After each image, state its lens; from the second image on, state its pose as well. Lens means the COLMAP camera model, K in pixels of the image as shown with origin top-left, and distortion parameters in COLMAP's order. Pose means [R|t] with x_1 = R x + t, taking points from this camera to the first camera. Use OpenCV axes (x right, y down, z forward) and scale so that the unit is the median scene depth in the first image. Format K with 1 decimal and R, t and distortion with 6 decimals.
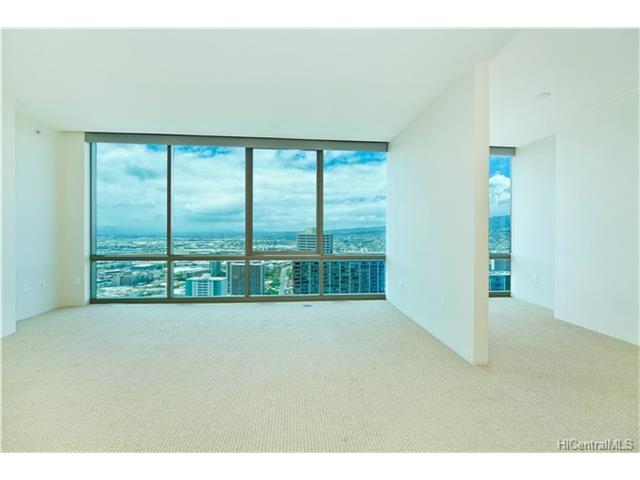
lens RADIAL K [[293.7, 0, 324.9], [0, 293.7, 234.2], [0, 0, 1]] dist [-0.005691, -0.000878]
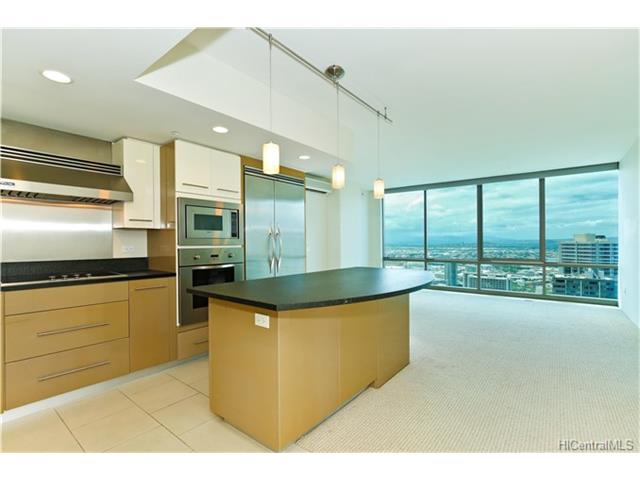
lens RADIAL K [[304.8, 0, 316.9], [0, 304.8, 240.2], [0, 0, 1]] dist [-0.000736, -0.000501]
pose [[0.717366, -0.011161, -0.696607, 0.192140], [0.004002, 0.999921, -0.011900, -0.011470], [0.696685, 0.005749, 0.717354, -0.575428]]
